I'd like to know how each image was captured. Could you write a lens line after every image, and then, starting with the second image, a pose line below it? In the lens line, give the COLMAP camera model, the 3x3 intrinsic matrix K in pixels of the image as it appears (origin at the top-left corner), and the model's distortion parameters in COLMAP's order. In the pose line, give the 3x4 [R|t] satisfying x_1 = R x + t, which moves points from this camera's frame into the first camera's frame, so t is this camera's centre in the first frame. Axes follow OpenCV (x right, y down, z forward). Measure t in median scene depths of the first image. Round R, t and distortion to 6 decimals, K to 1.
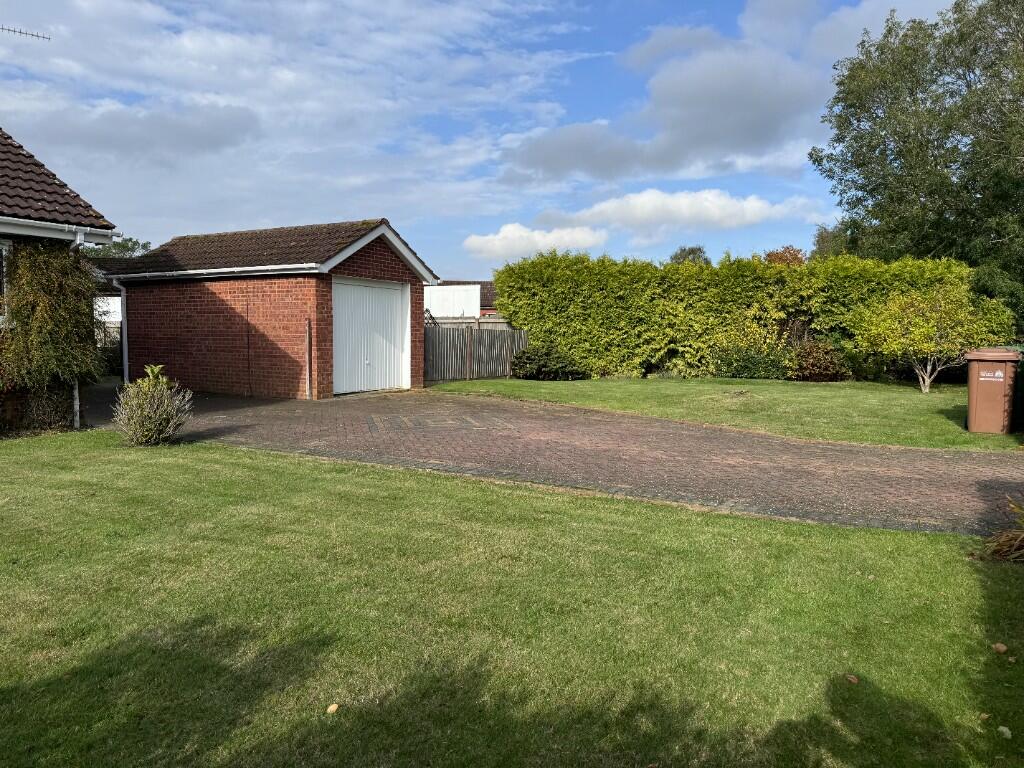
lens RADIAL K [[803.2, 0, 512.0], [0, 803.2, 384.0], [0, 0, 1]] dist [0.130967, -0.190731]
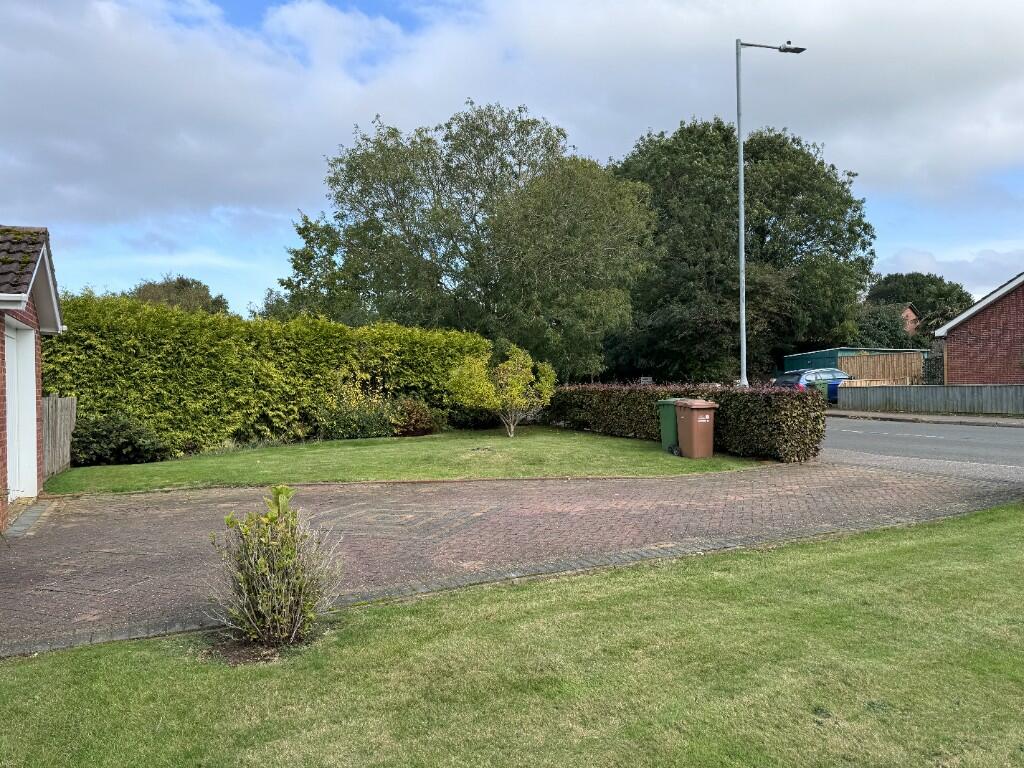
lens RADIAL K [[803.2, 0, 512.0], [0, 803.2, 384.0], [0, 0, 1]] dist [0.130967, -0.190731]
pose [[0.423270, -0.016057, 0.905861, -0.526459], [0.073625, 0.997146, -0.016726, -0.042720], [-0.903007, 0.073774, 0.423244, 0.385409]]
